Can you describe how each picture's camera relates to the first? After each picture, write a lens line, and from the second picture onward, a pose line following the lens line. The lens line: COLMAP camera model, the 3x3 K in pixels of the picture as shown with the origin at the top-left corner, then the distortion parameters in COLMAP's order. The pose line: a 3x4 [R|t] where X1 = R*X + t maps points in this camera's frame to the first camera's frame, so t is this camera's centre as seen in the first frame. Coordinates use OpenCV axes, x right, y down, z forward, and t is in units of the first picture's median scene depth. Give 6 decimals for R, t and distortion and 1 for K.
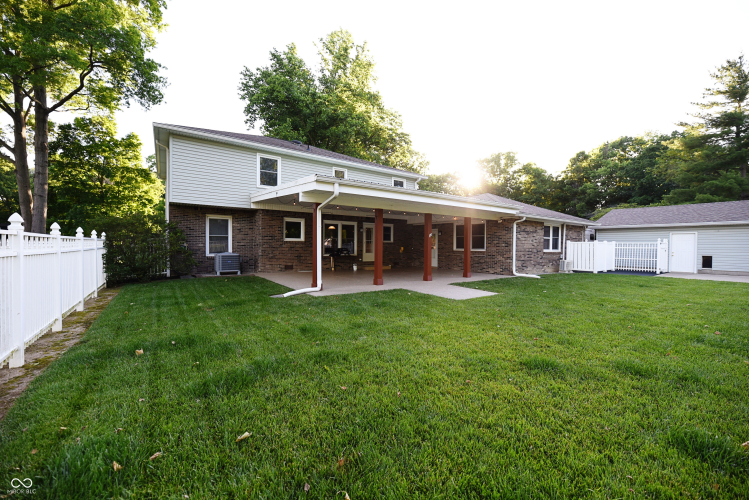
lens RADIAL K [[299.6, 0, 378.8], [0, 299.6, 249.3], [0, 0, 1]] dist [0.000906, -0.004342]
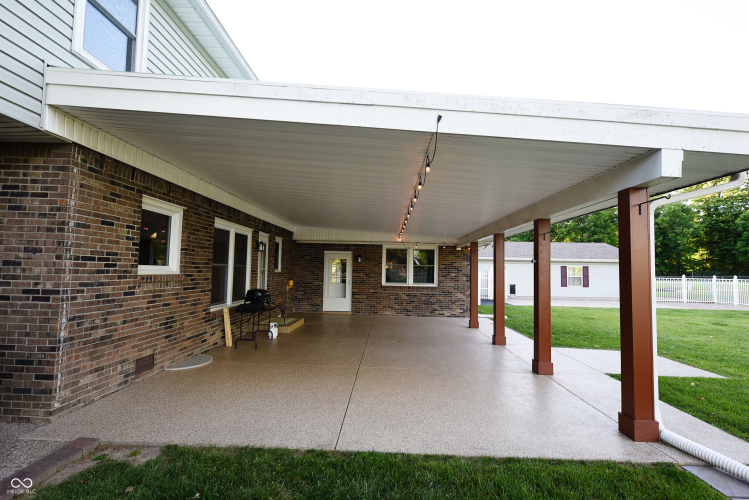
lens RADIAL K [[349.9, 0, 377.6], [0, 349.9, 250.5], [0, 0, 1]] dist [0.001489, 0.000028]
pose [[0.601161, 0.050693, 0.797518, -0.375688], [-0.007156, 0.998287, -0.058061, -0.028086], [-0.799096, 0.029197, 0.600495, 0.513510]]
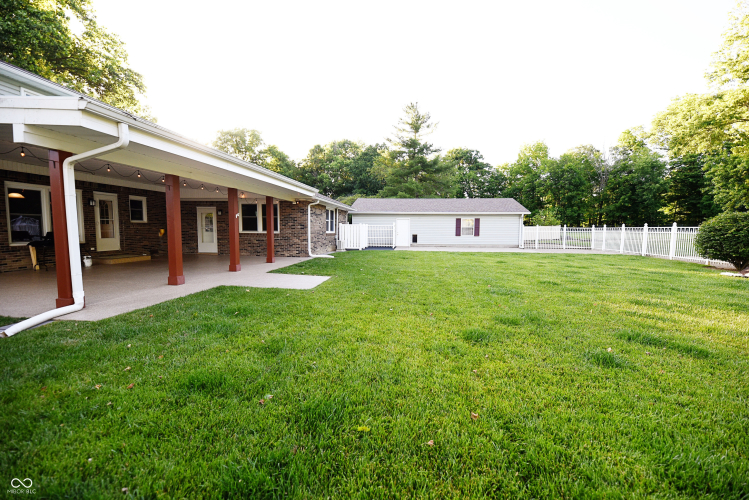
lens RADIAL K [[299.6, 0, 378.8], [0, 299.6, 249.3], [0, 0, 1]] dist [0.000906, -0.004342]
pose [[0.679575, -0.052102, 0.731753, -0.111808], [0.004107, 0.997729, 0.067227, -0.005529], [-0.733594, -0.042681, 0.678246, 0.103408]]
